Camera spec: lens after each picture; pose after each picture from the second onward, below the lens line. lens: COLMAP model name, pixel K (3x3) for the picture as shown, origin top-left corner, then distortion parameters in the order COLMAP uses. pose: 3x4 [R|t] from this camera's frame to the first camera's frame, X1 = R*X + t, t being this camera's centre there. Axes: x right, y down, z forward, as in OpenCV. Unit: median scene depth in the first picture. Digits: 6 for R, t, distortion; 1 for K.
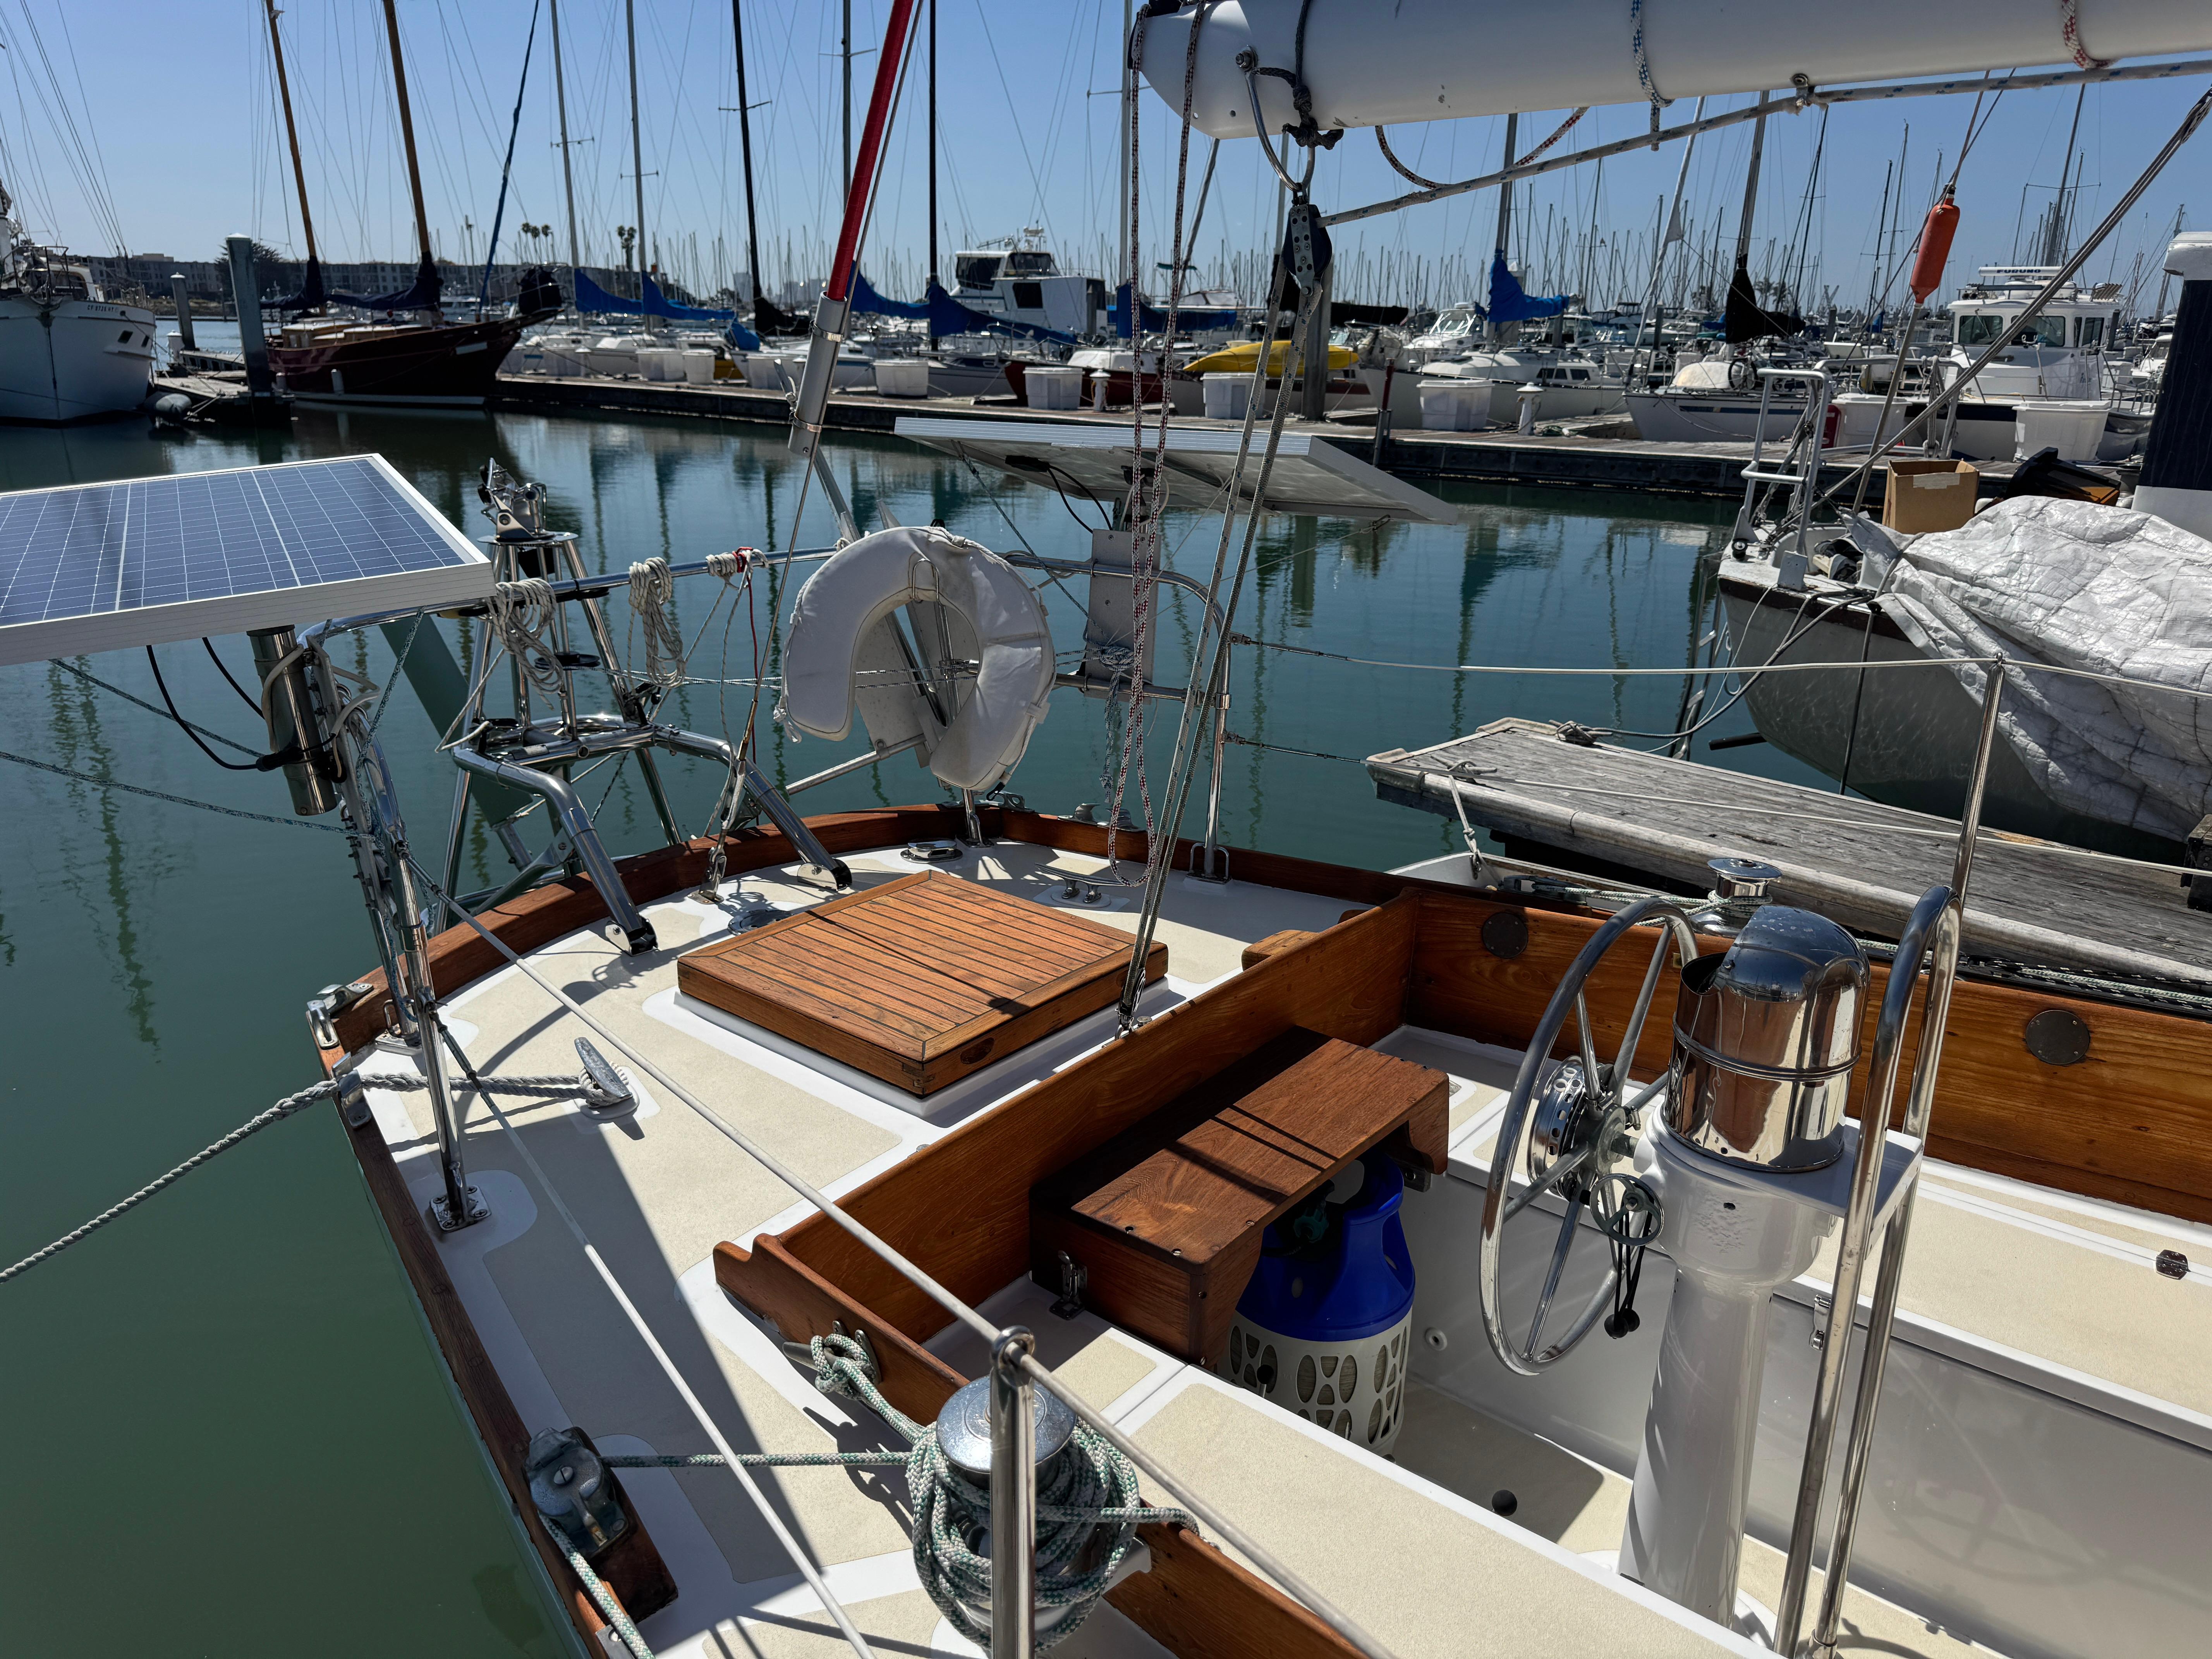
lens RADIAL K [[1563.2, 0, 1093.8], [0, 1563.2, 840.9], [0, 0, 1]] dist [0.060656, -0.037064]
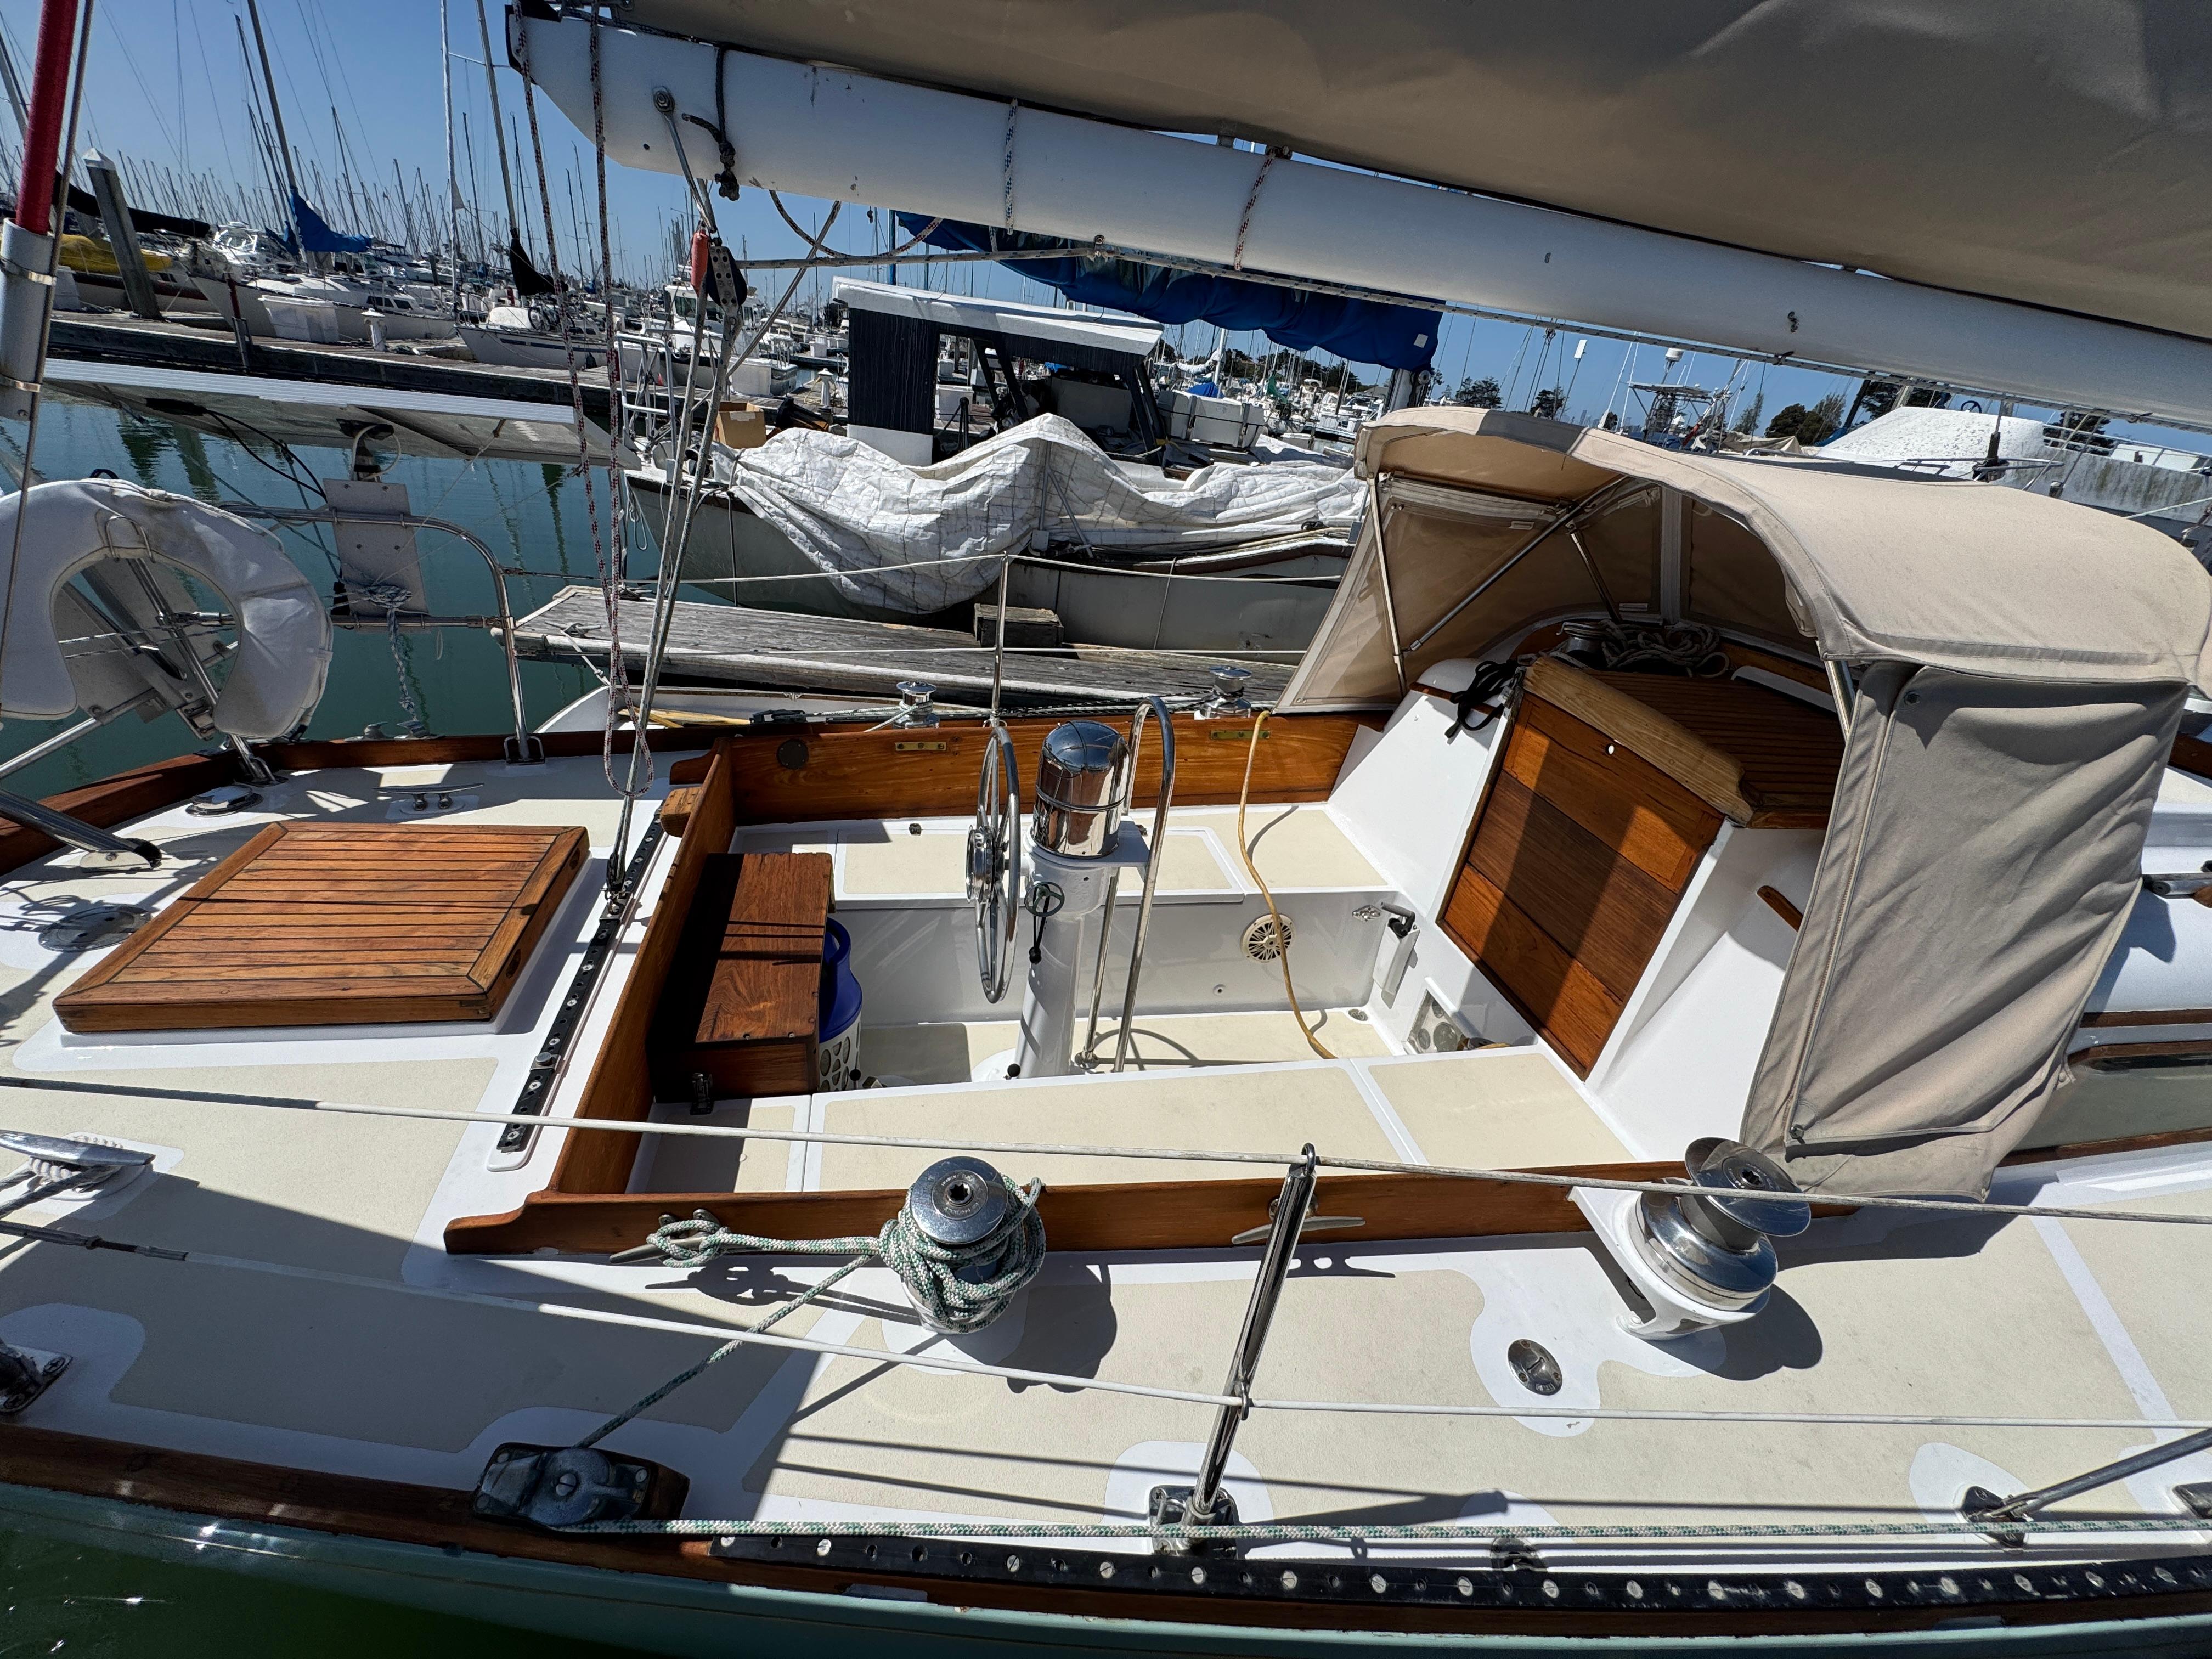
lens RADIAL K [[883.9, 0, 1102.6], [0, 883.9, 827.7], [0, 0, 1]] dist [0.015829, -0.002695]
pose [[0.624017, -0.303457, 0.720081, -0.106902], [0.135002, 0.949524, 0.283157, -0.041152], [-0.769661, -0.079483, 0.633486, 0.093843]]
